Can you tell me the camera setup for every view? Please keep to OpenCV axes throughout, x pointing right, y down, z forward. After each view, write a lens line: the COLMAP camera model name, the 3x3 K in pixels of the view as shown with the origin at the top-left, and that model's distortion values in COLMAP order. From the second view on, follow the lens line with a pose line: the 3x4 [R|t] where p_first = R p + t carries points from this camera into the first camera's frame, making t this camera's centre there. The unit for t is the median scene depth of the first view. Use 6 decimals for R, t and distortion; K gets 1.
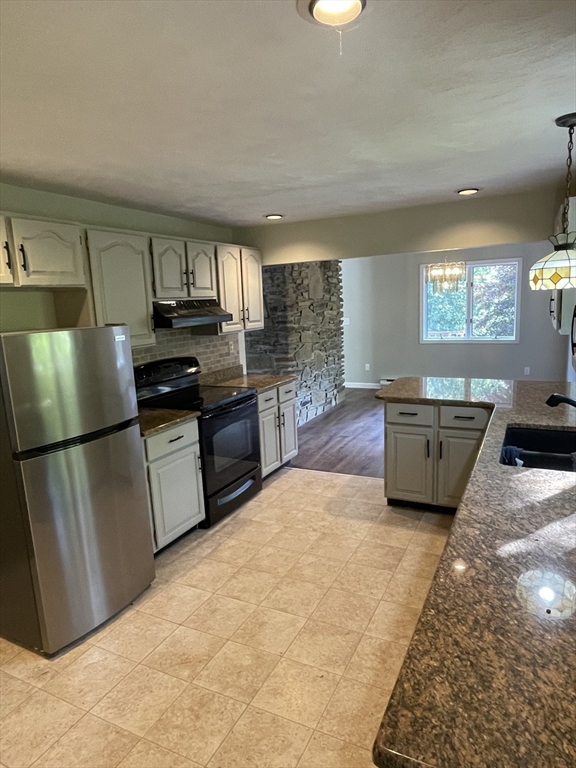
lens RADIAL K [[490.2, 0, 288.0], [0, 490.2, 384.0], [0, 0, 1]] dist [-0.001370, -0.000095]
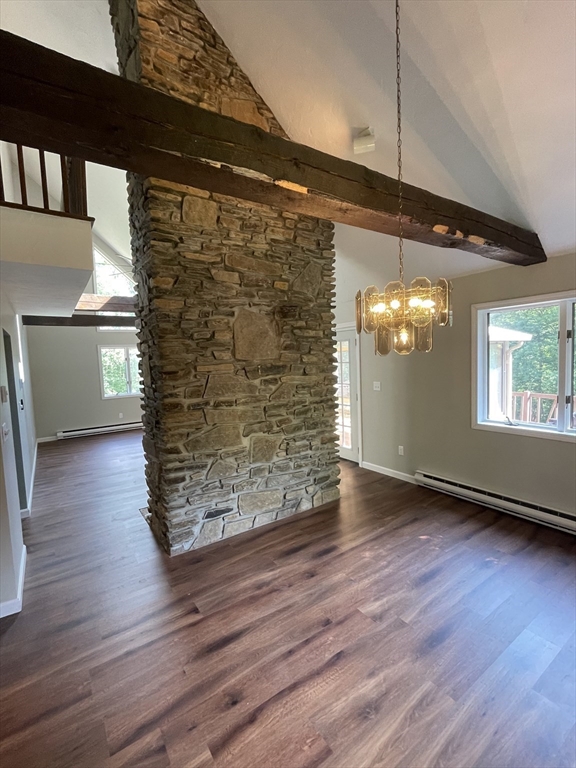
lens RADIAL K [[351.4, 0, 291.1], [0, 351.4, 386.4], [0, 0, 1]] dist [-0.003502, -0.001152]
pose [[0.878726, 0.048898, -0.474814, 0.318301], [-0.081549, 0.995493, -0.048402, -0.109685], [0.470308, 0.081253, 0.878754, 0.558153]]
